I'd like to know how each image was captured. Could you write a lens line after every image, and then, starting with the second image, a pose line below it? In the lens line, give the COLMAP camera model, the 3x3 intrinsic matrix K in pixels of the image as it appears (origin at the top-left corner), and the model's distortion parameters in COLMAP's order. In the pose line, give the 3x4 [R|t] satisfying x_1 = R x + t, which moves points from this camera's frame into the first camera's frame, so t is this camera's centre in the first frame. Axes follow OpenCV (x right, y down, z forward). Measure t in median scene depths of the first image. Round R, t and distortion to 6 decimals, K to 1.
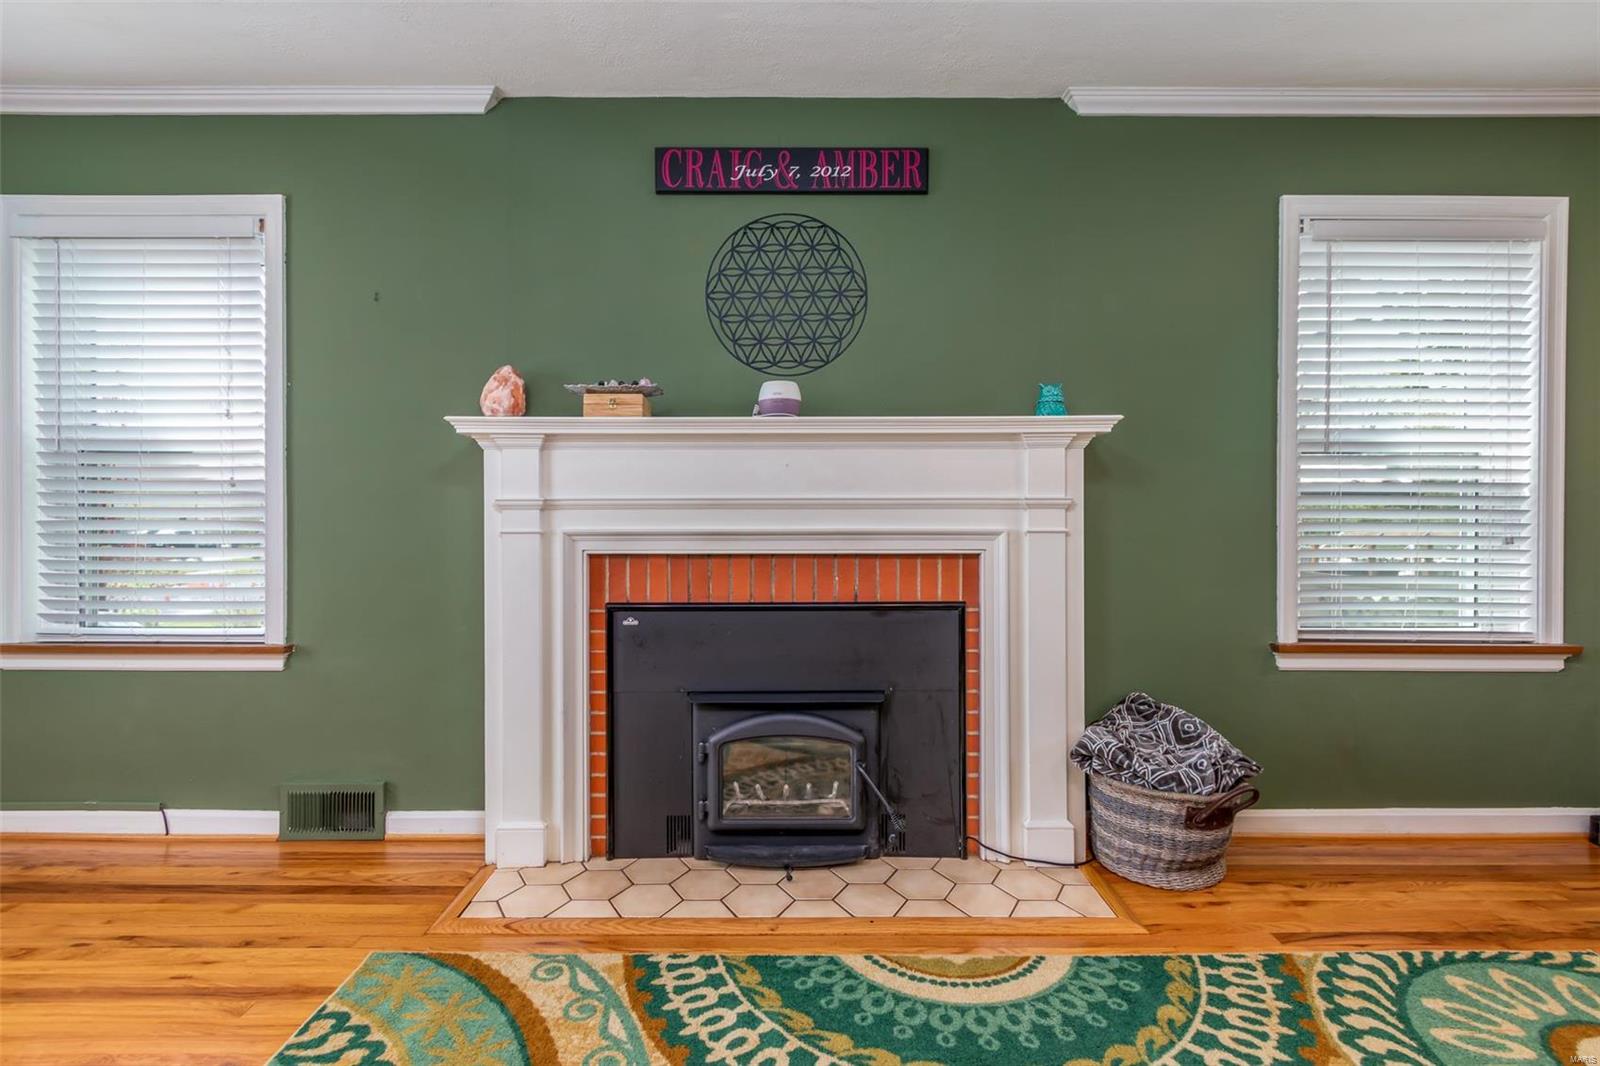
lens RADIAL K [[799.7, 0, 797.2], [0, 799.7, 531.9], [0, 0, 1]] dist [0.003348, -0.002238]
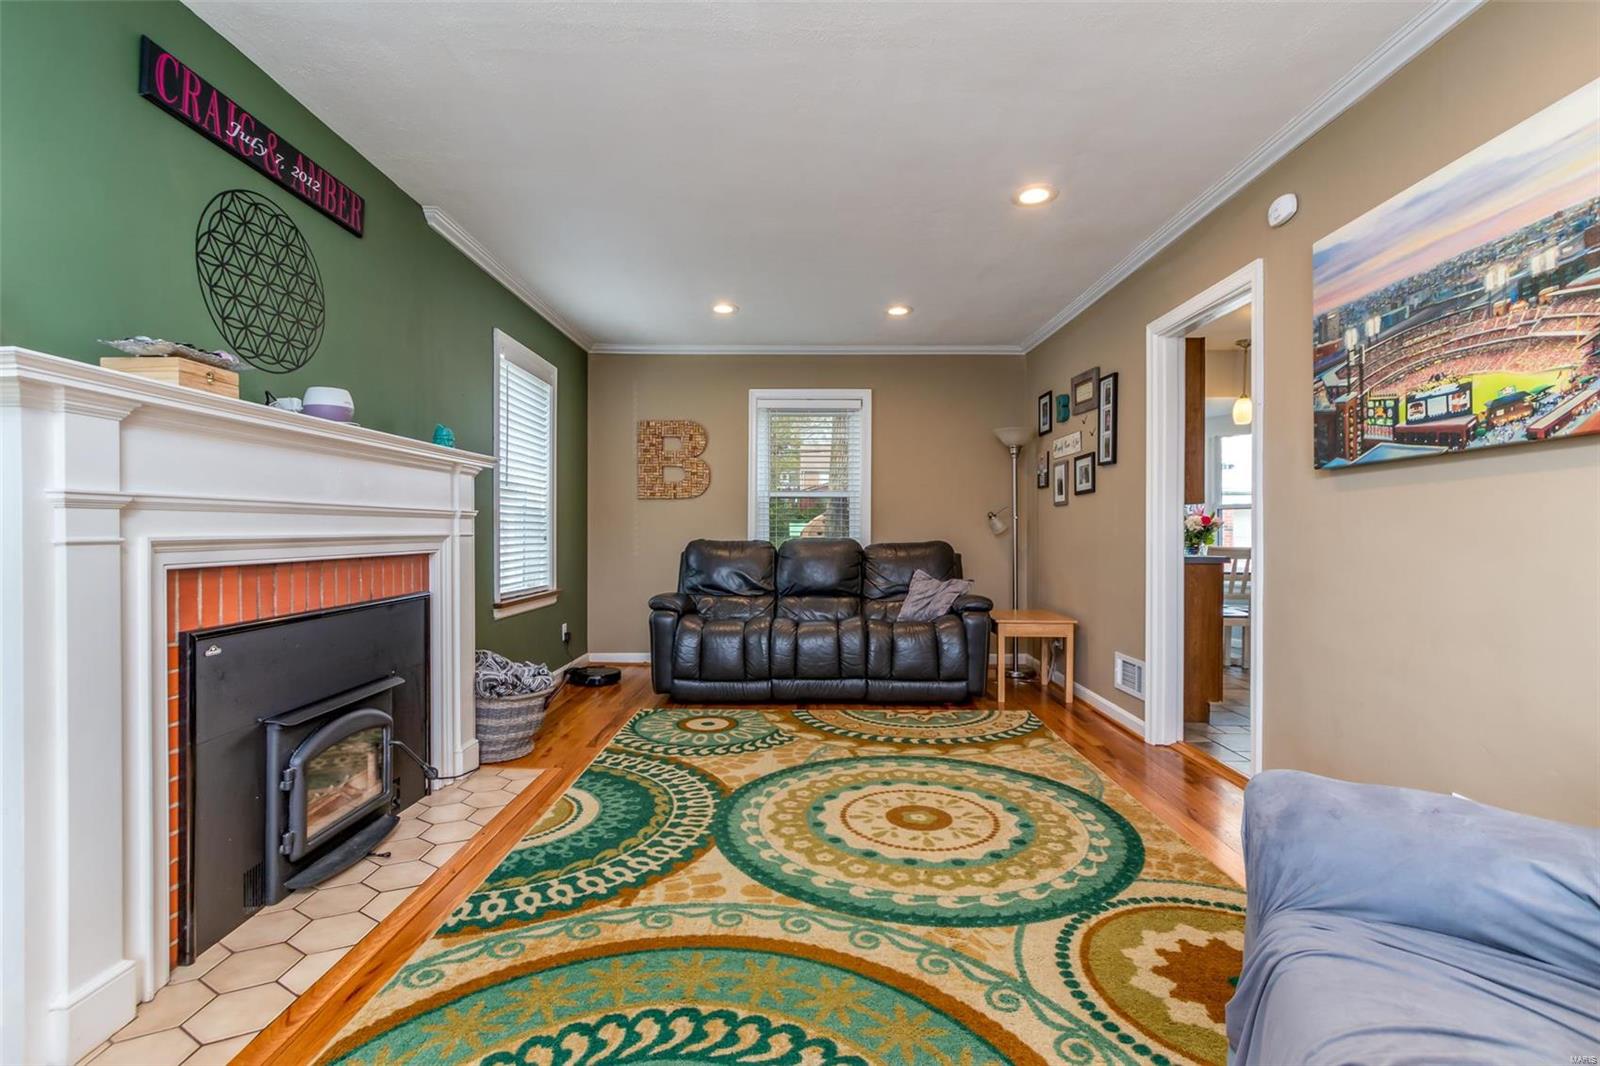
lens RADIAL K [[759.9, 0, 794.3], [0, 759.9, 534.2], [0, 0, 1]] dist [0.000119, -0.000337]
pose [[-0.003304, -0.006146, 0.999976, -0.973496], [0.009774, 0.999933, 0.006178, -0.004263], [-0.999947, 0.009794, -0.003244, 0.417390]]
